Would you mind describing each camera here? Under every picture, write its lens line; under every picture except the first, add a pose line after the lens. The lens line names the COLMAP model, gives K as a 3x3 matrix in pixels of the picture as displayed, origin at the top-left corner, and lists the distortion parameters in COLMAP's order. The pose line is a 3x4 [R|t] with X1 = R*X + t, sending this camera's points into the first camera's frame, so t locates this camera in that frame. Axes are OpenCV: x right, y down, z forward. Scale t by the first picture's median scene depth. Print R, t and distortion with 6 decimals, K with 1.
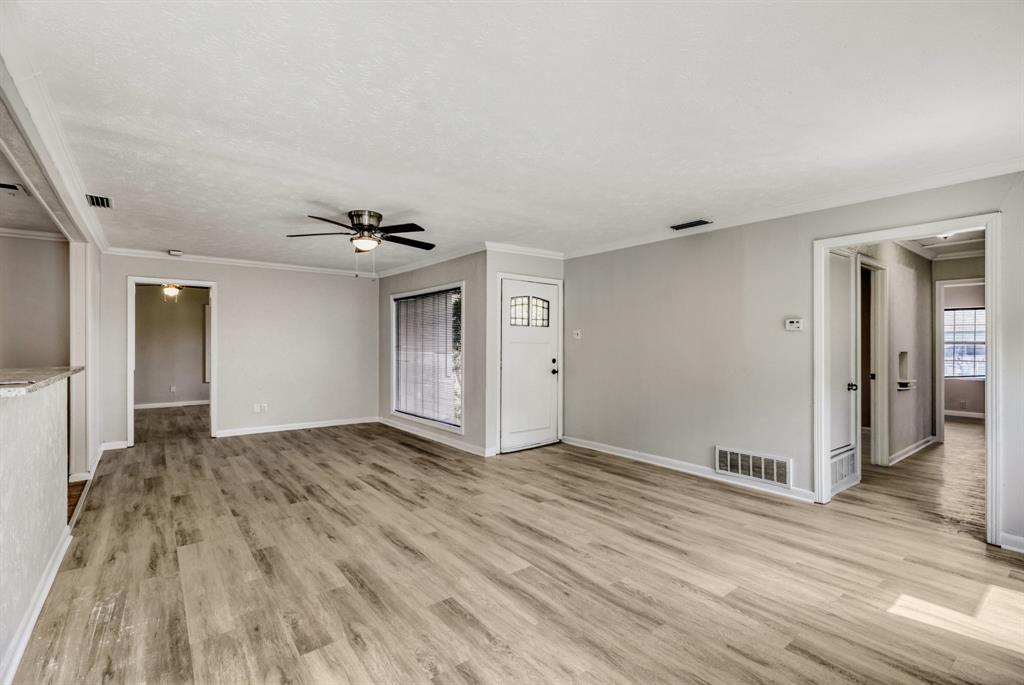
lens RADIAL K [[470.1, 0, 522.1], [0, 470.1, 345.9], [0, 0, 1]] dist [0.001815, -0.000090]
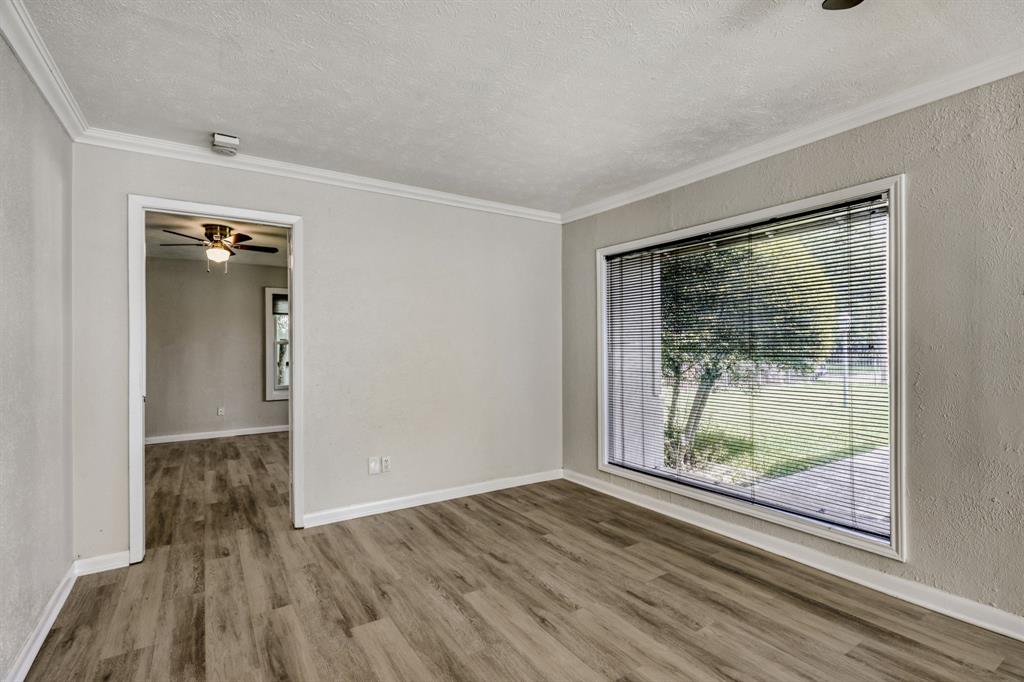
lens RADIAL K [[485.4, 0, 517.7], [0, 485.4, 345.1], [0, 0, 1]] dist [-0.000522, 0.000215]
pose [[0.995978, -0.008471, -0.089198, -0.589485], [0.008020, 0.999953, -0.005408, 0.006800], [0.089240, 0.004670, 0.995999, 0.793576]]
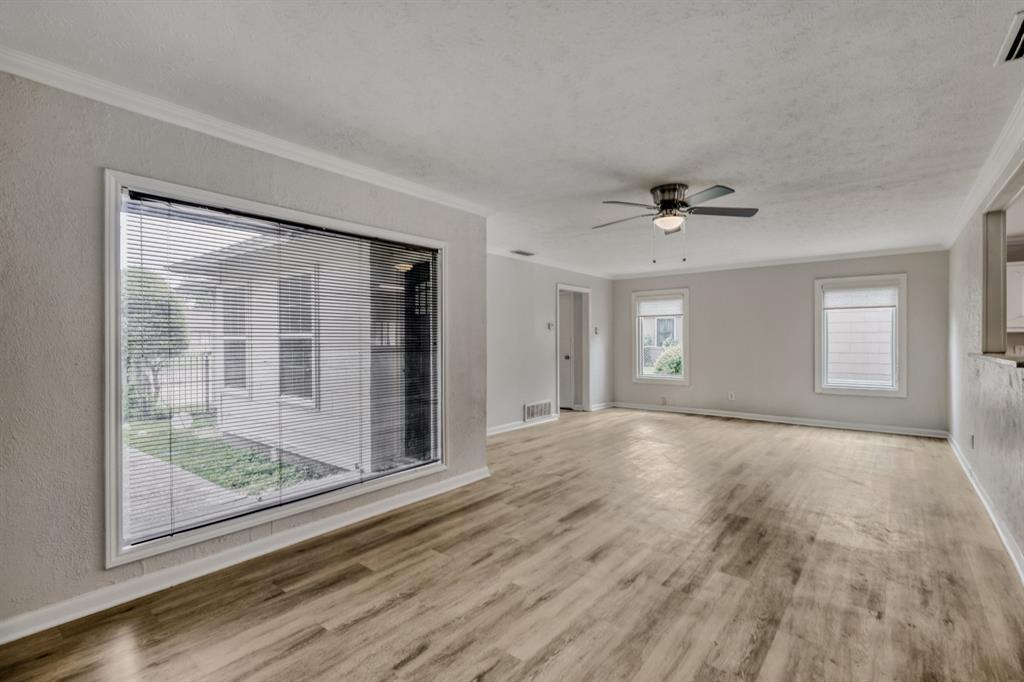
lens RADIAL K [[464.0, 0, 518.5], [0, 464.0, 337.6], [0, 0, 1]] dist [0.003075, 0.000264]
pose [[-0.216119, 0.004588, 0.976356, -1.144930], [0.007346, 0.999968, -0.003073, 0.001689], [-0.976339, 0.006508, -0.216146, 1.479438]]
